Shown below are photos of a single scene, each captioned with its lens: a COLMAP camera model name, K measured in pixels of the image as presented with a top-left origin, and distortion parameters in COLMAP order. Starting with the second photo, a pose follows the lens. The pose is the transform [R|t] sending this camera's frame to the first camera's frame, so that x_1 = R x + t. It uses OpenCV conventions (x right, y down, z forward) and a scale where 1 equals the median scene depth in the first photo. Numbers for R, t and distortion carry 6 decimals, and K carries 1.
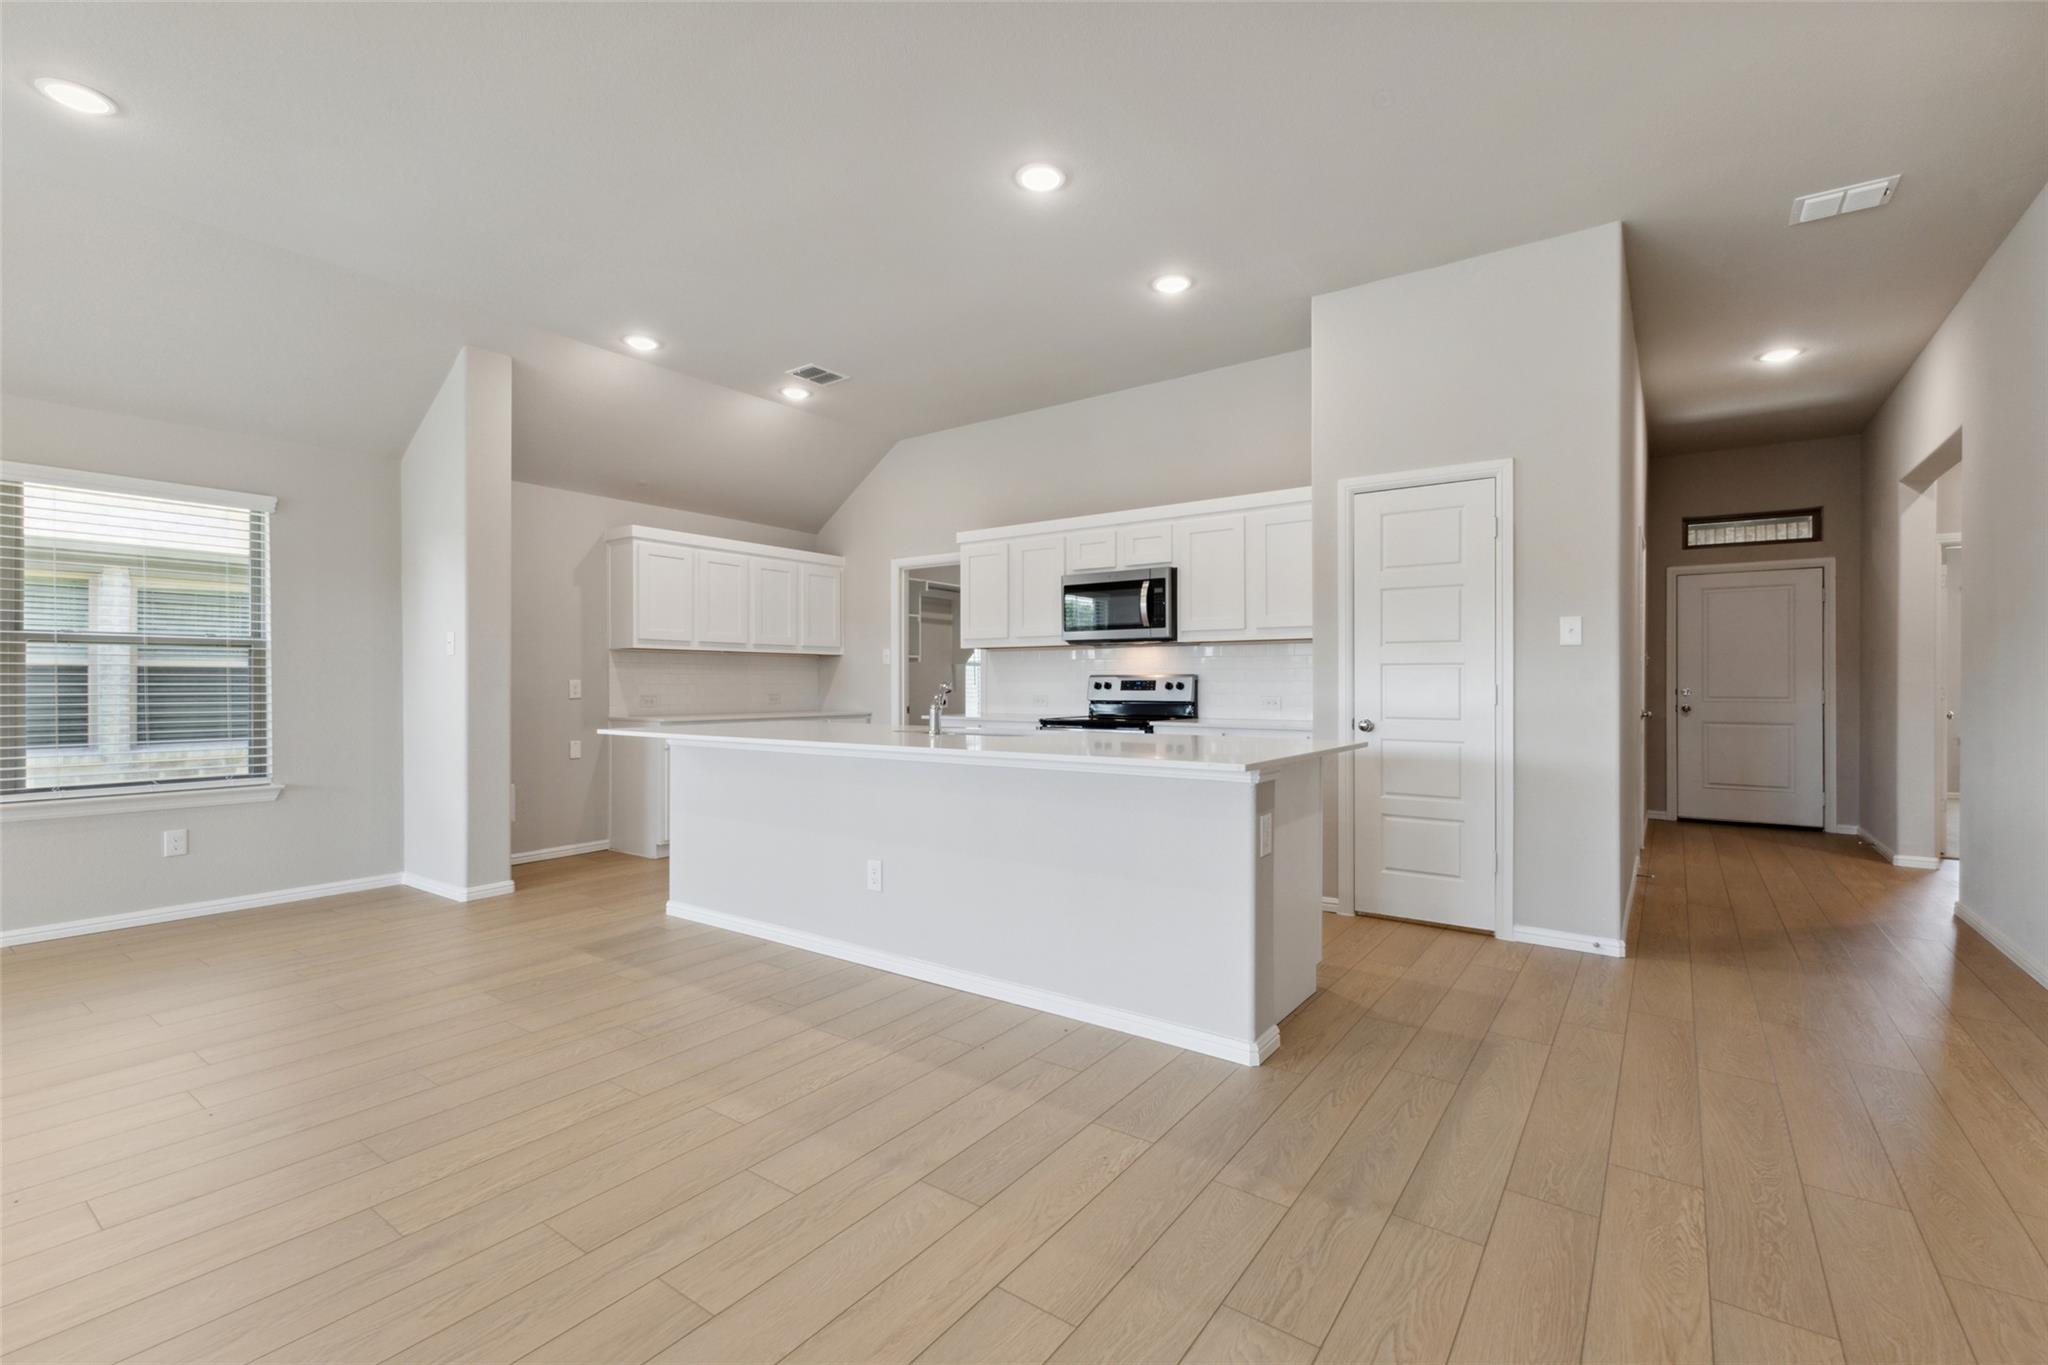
lens RADIAL K [[905.0, 0, 1024.0], [0, 905.0, 682.5], [0, 0, 1]] dist [0.007250, 0.000182]
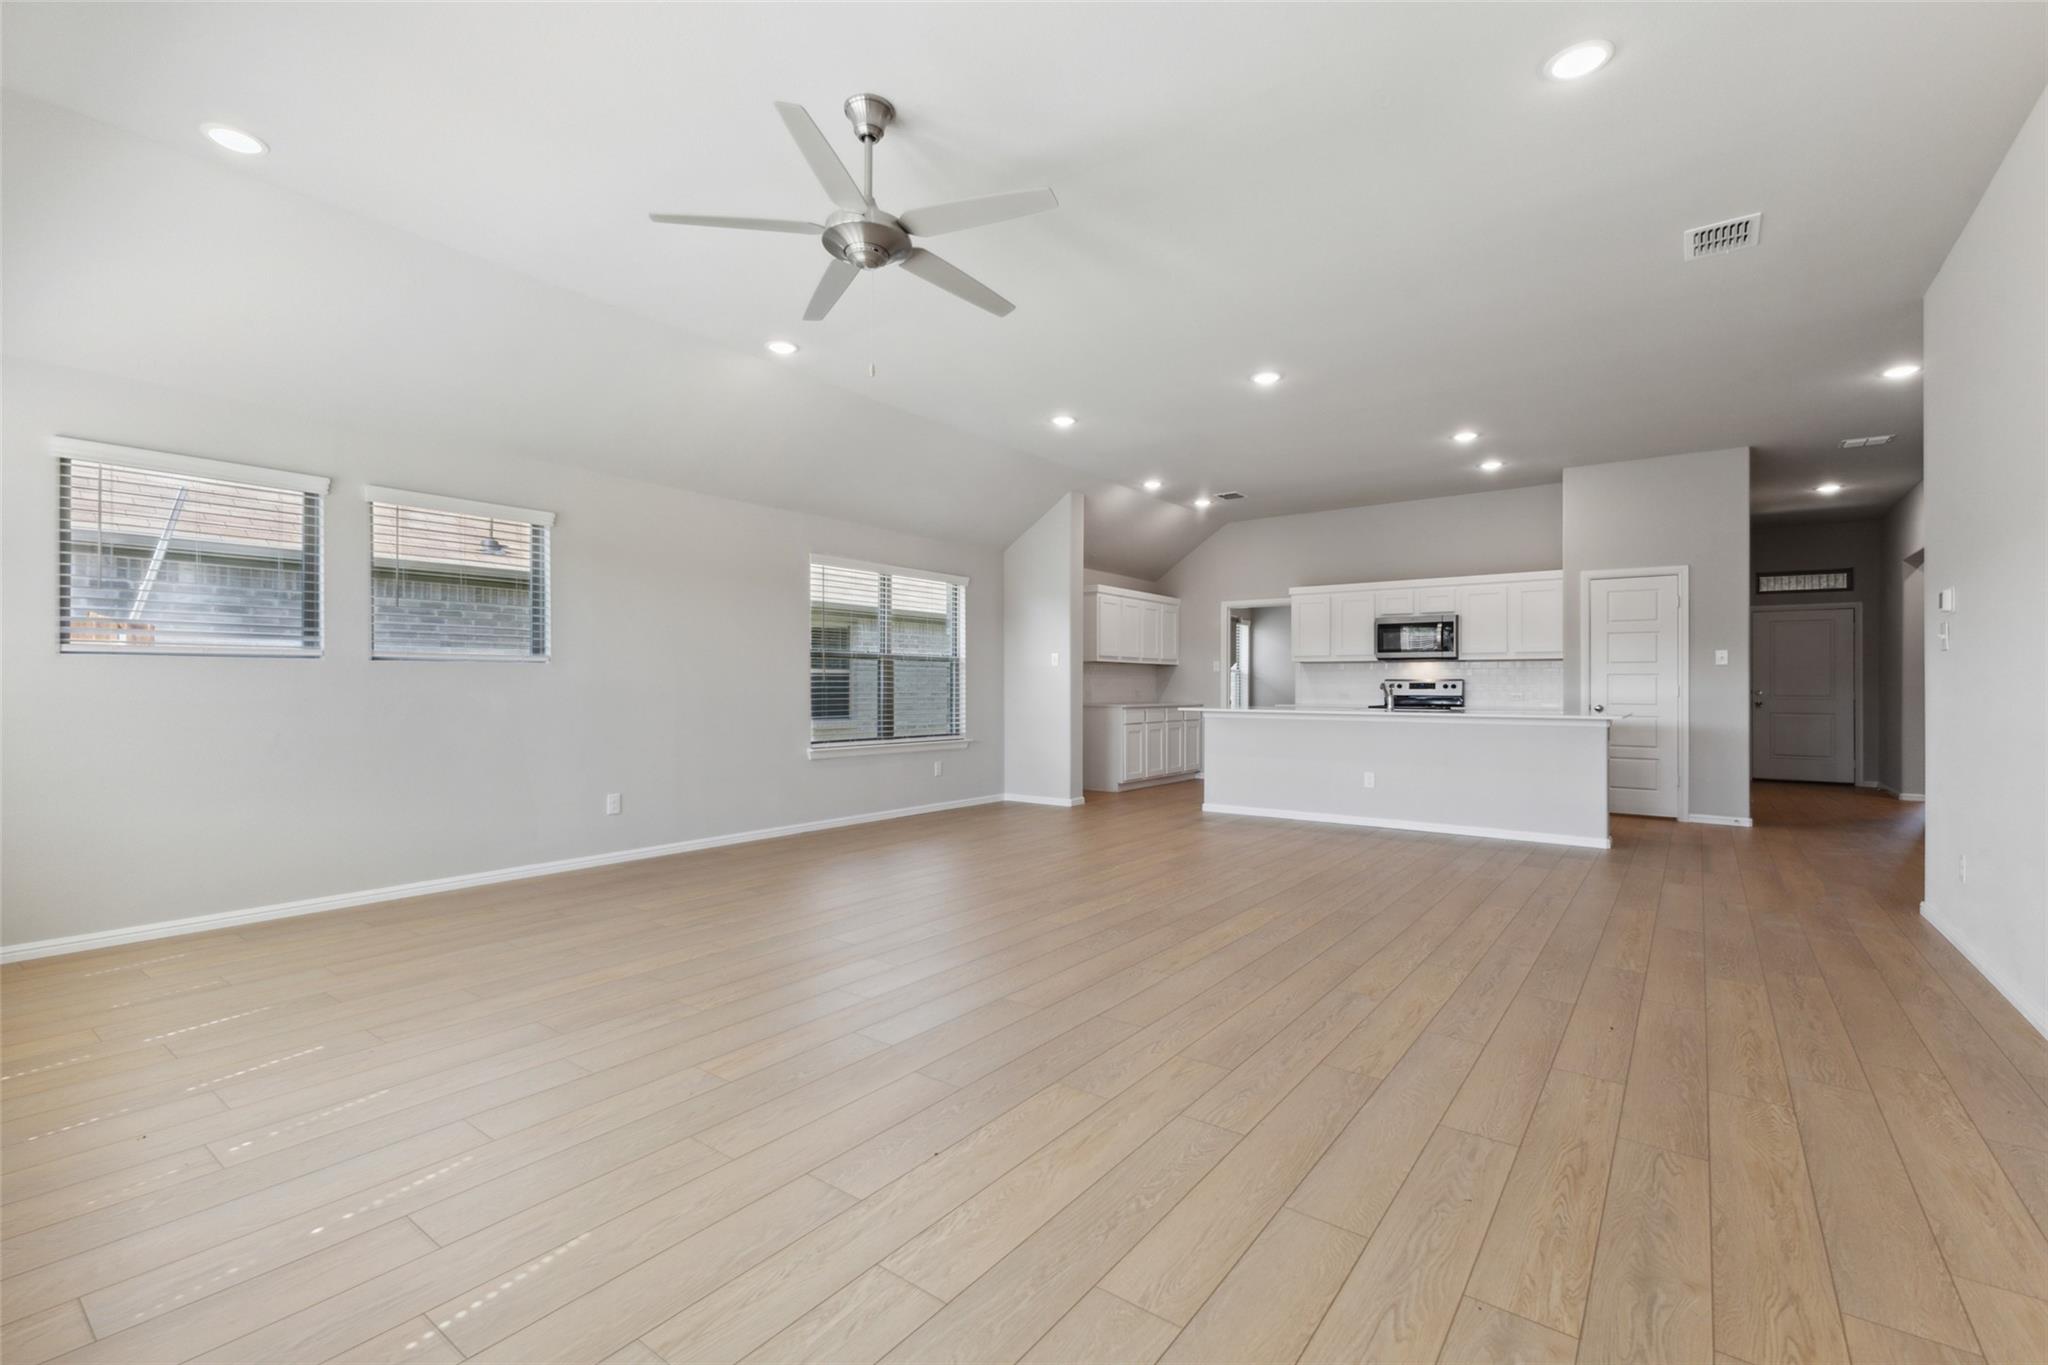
lens RADIAL K [[899.7, 0, 1024.0], [0, 899.7, 682.5], [0, 0, 1]] dist [0.001425, 0.000058]
pose [[0.999768, 0.004602, -0.021058, -0.588324], [-0.004686, 0.999981, -0.003978, 0.006983], [0.021040, 0.004076, 0.999770, -0.657532]]
